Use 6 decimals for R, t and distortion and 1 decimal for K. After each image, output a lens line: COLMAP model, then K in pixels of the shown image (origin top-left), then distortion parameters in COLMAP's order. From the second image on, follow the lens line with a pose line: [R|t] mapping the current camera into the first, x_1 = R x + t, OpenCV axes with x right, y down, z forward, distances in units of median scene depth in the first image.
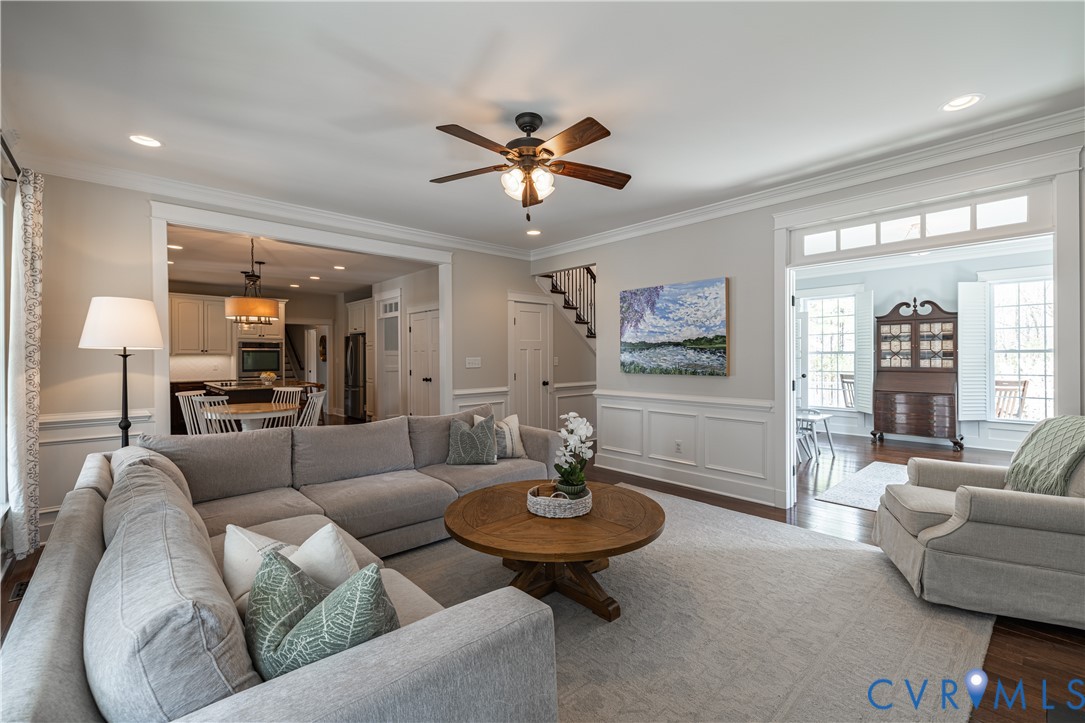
lens RADIAL K [[466.3, 0, 541.4], [0, 466.3, 358.2], [0, 0, 1]] dist [0.000734, 0.000071]
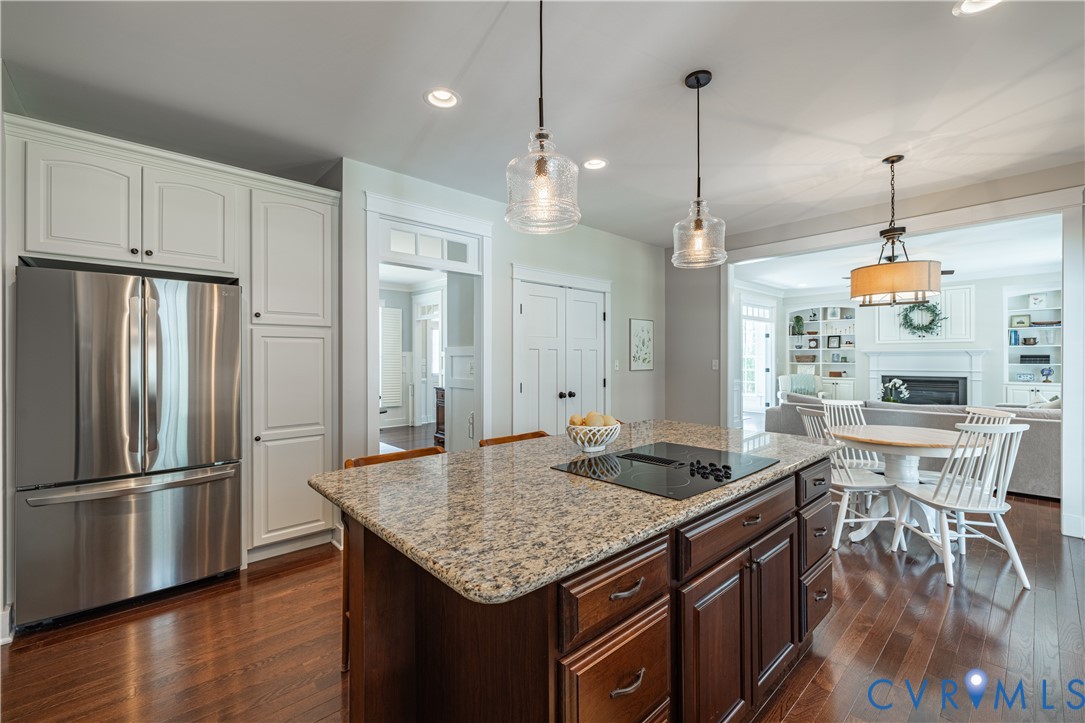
lens RADIAL K [[453.3, 0, 542.2], [0, 453.3, 356.6], [0, 0, 1]] dist [0.002448, 0.000535]
pose [[-0.000188, 0.008493, 0.999964, -1.403744], [0.007151, 0.999938, -0.008491, -0.001849], [-0.999974, 0.007149, -0.000249, 1.678914]]
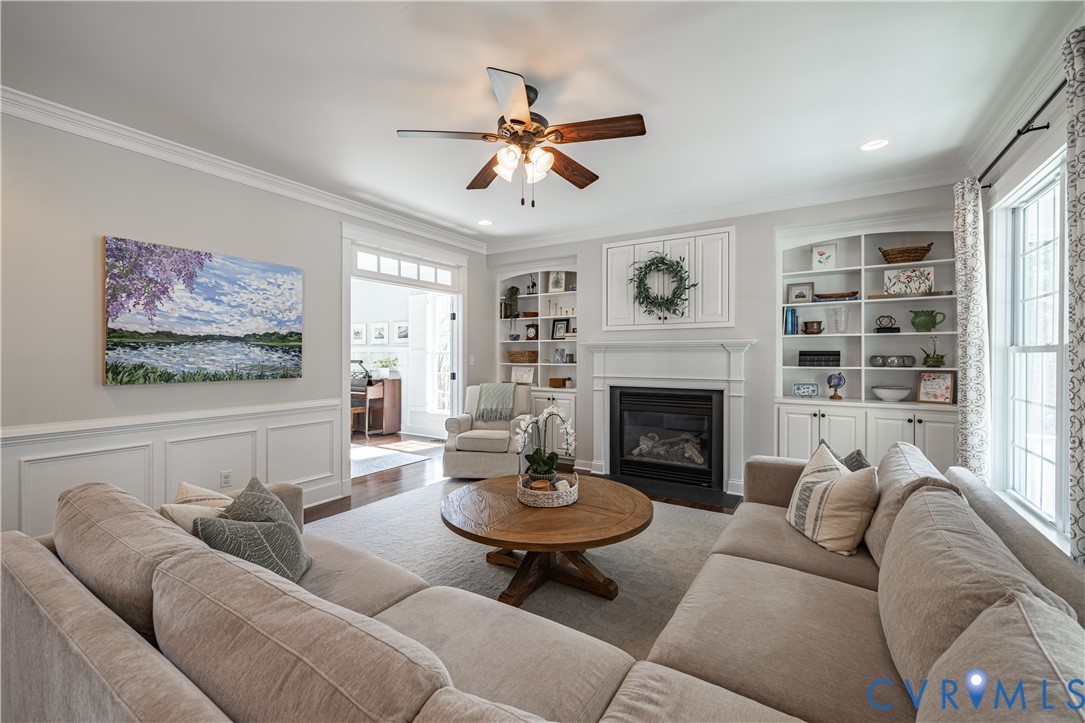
lens RADIAL K [[453.3, 0, 542.2], [0, 453.3, 356.6], [0, 0, 1]] dist [0.002448, 0.000535]
pose [[-0.266376, 0.002494, 0.963866, -0.535163], [0.004808, 0.999988, -0.001259, 0.000908], [-0.963857, 0.004299, -0.266384, 0.725729]]
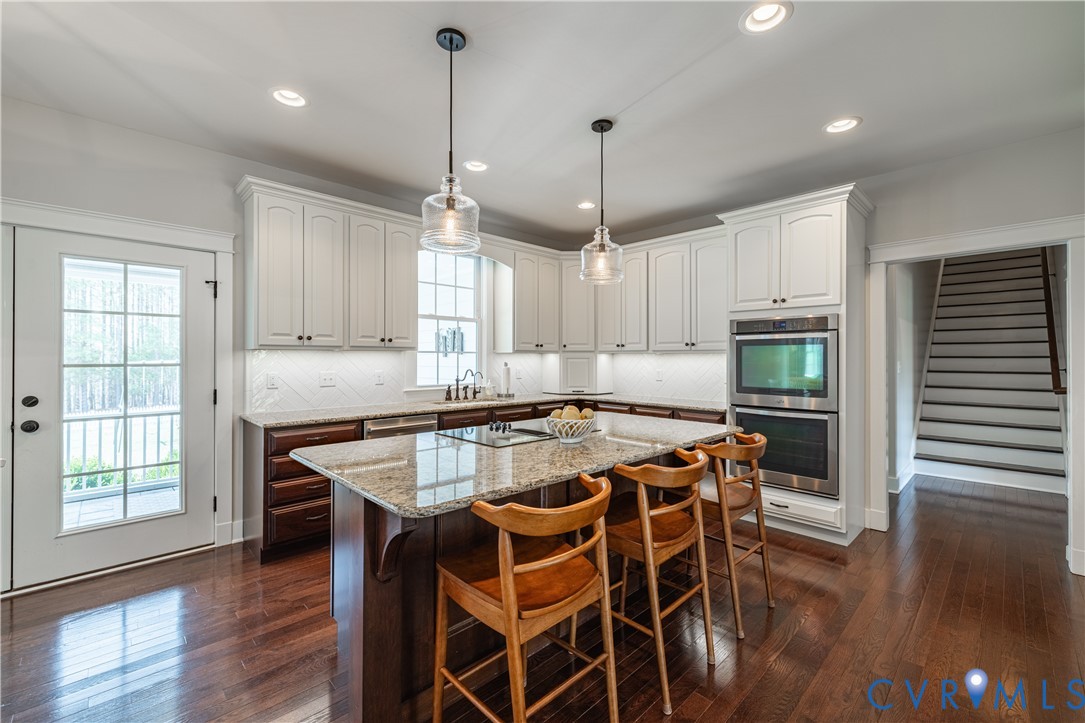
lens RADIAL K [[453.3, 0, 542.2], [0, 453.3, 356.6], [0, 0, 1]] dist [0.002448, 0.000535]
pose [[0.027995, -0.001175, -0.999607, -0.465556], [-0.004278, 0.999990, -0.001296, -0.002335], [0.999599, 0.004312, 0.027990, 1.582696]]
